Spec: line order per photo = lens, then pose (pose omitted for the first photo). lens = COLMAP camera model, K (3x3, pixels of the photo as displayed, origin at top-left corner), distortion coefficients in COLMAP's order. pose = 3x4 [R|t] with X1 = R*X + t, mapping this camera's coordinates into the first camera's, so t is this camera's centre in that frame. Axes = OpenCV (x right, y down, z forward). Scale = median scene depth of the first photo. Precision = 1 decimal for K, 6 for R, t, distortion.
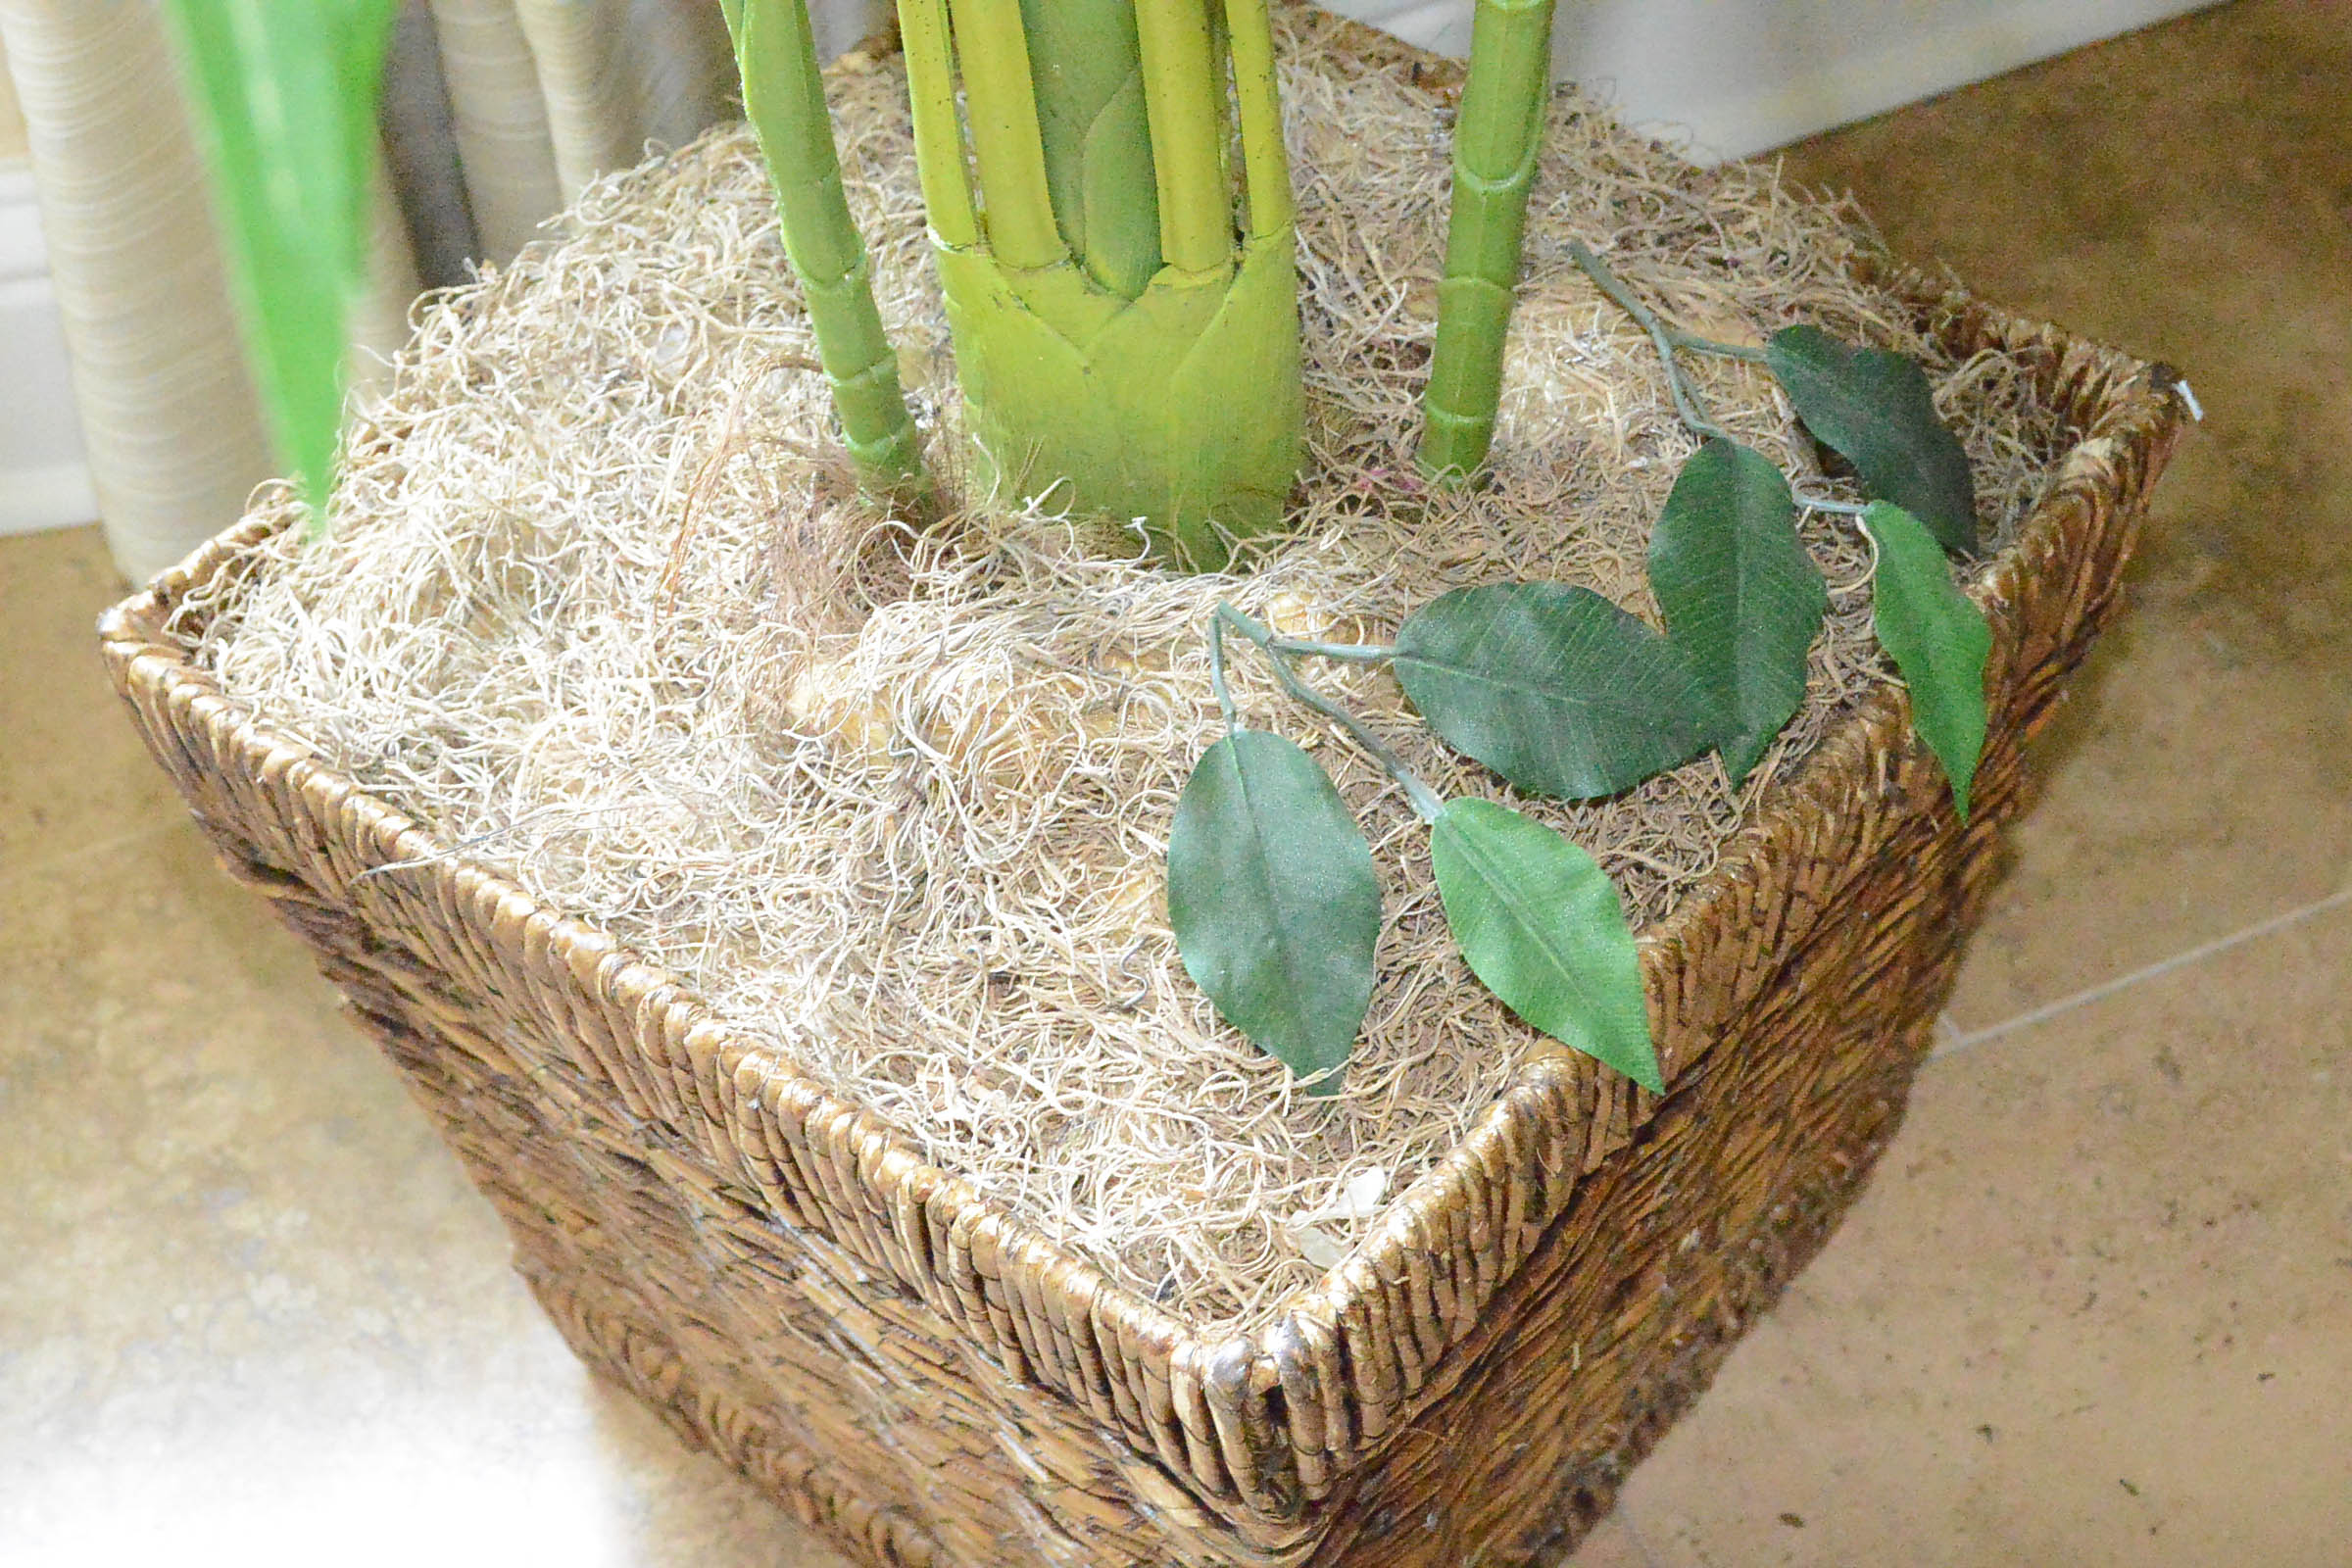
lens RADIAL K [[3756.2, 0, 1169.2], [0, 3756.2, 824.5], [0, 0, 1]] dist [-0.009365, 0.013951]
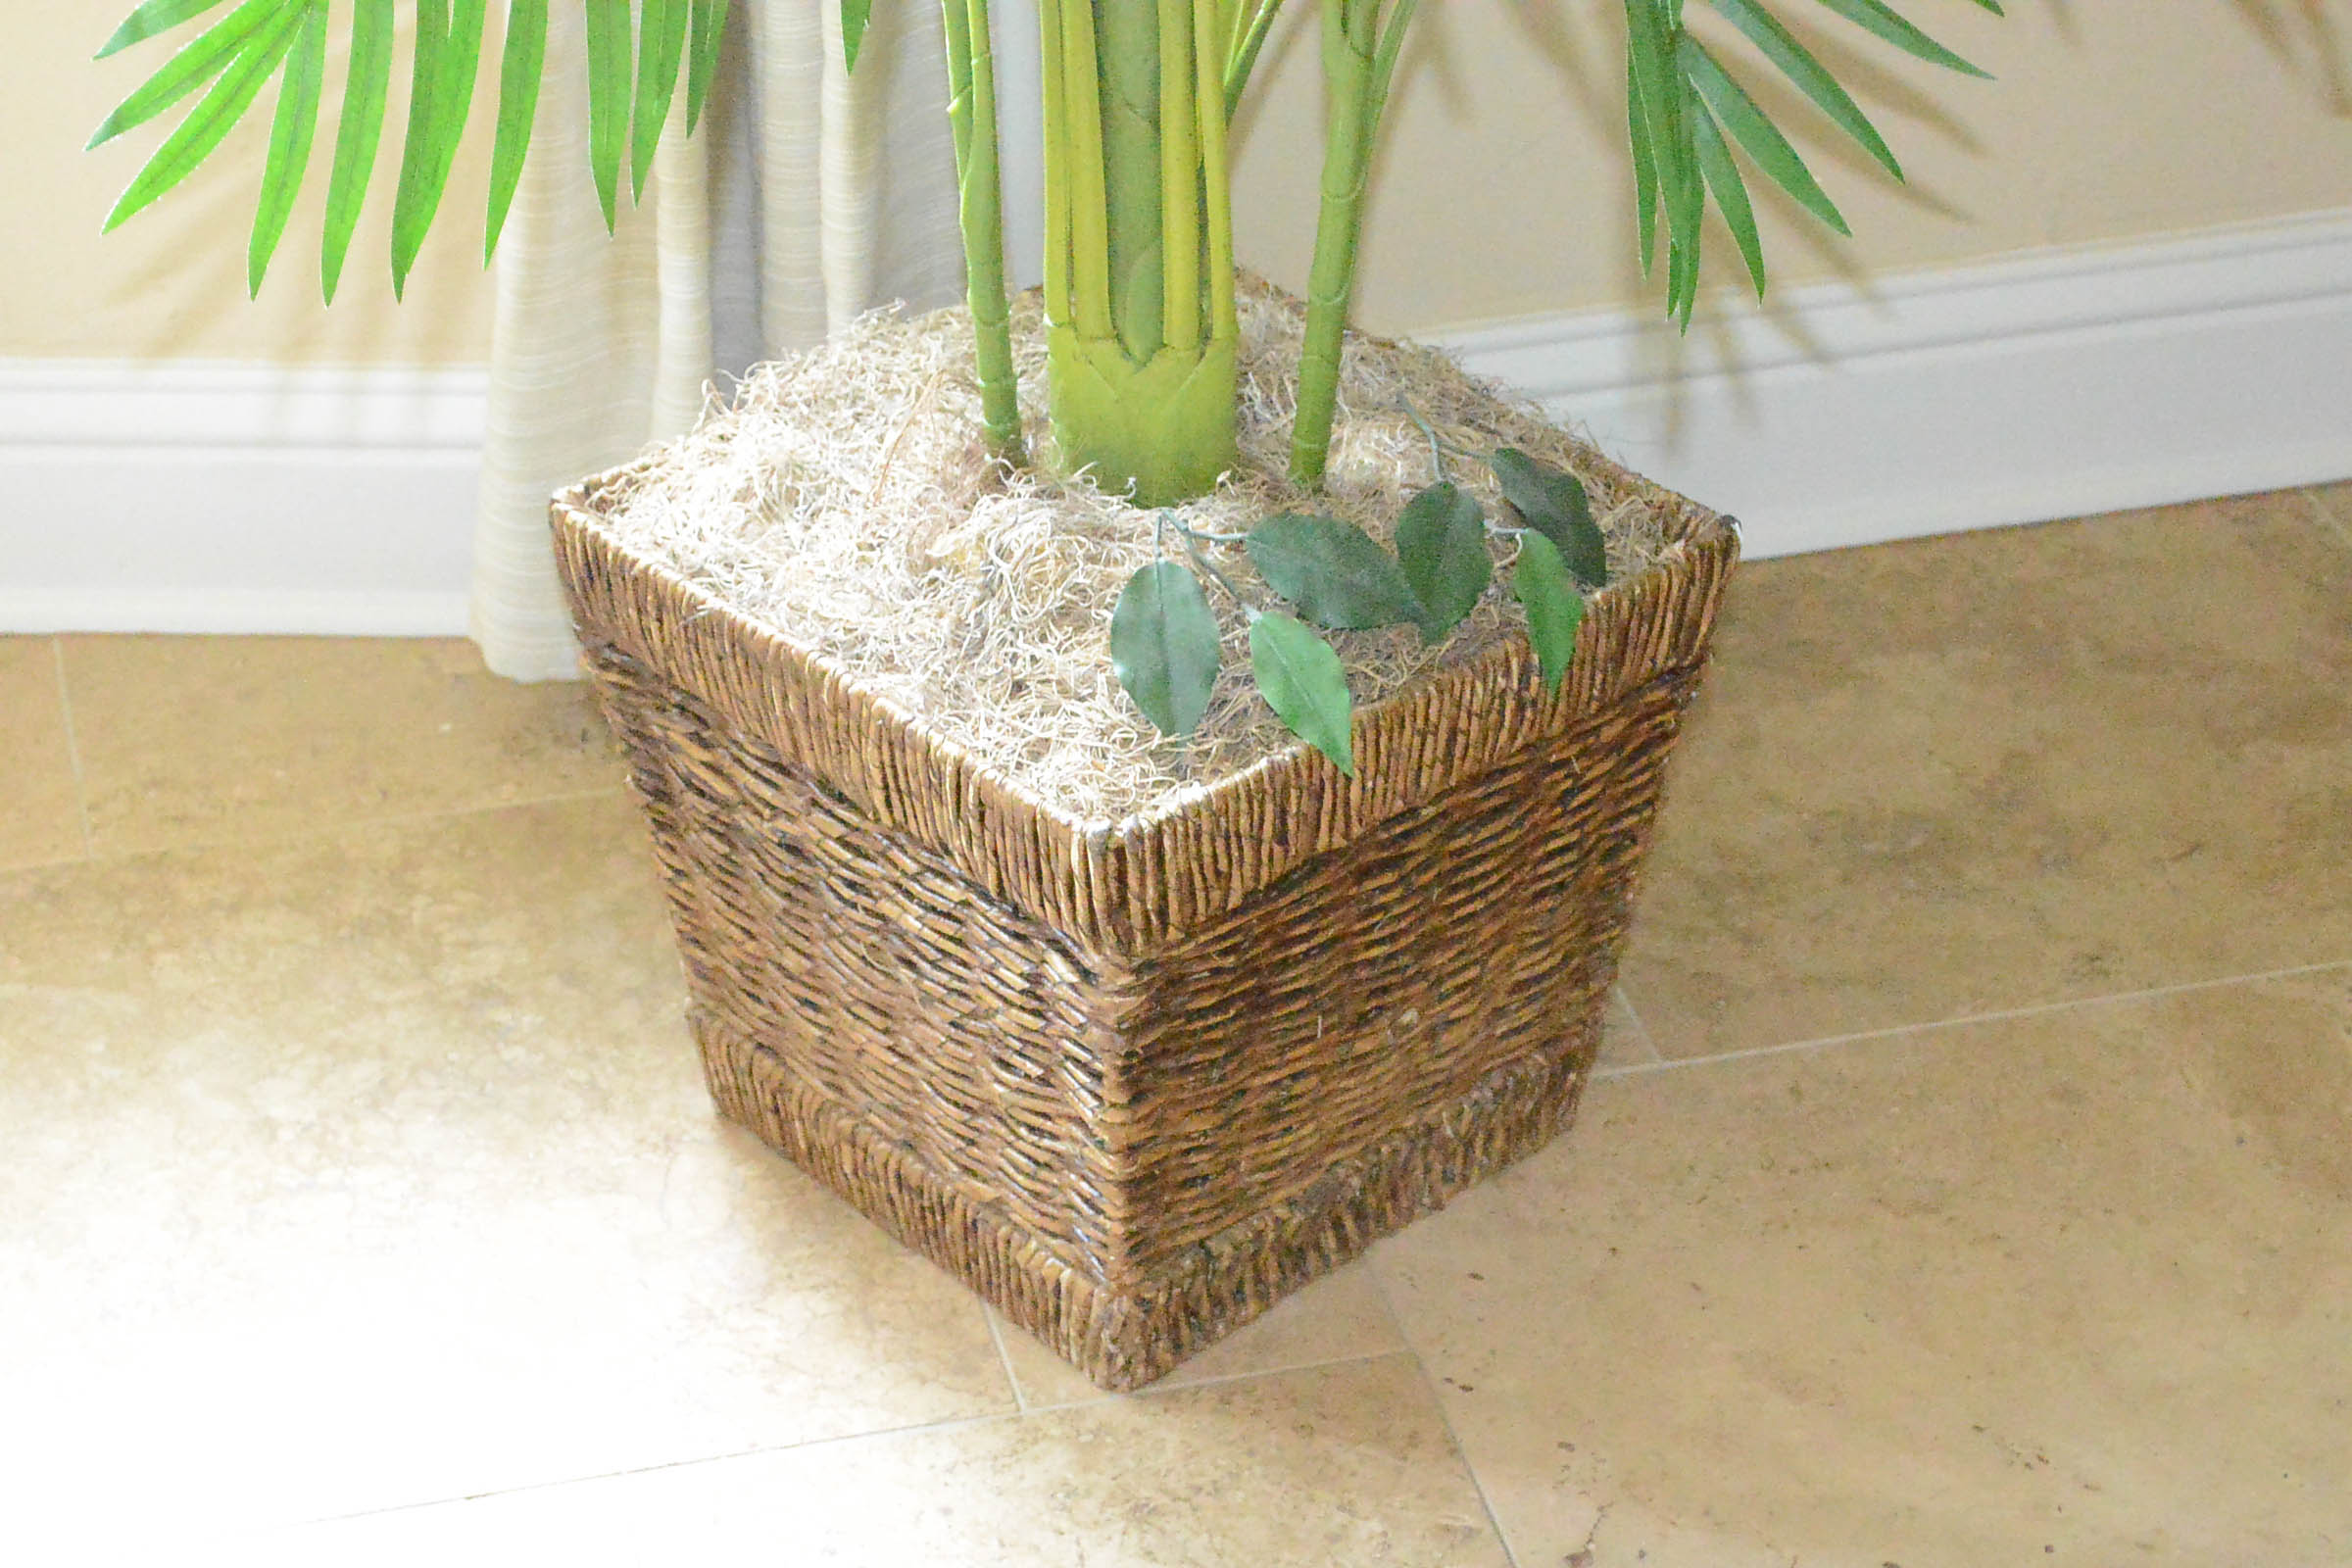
lens RADIAL K [[5266.0, 0, 1176.0], [0, 5266.0, 784.0], [0, 0, 1]] dist [-0.001373, 0.464388]
pose [[0.988095, 0.138003, -0.067992, 0.209003], [-0.150545, 0.958377, -0.242589, 0.683681], [0.031684, 0.249937, 0.967744, -1.466514]]
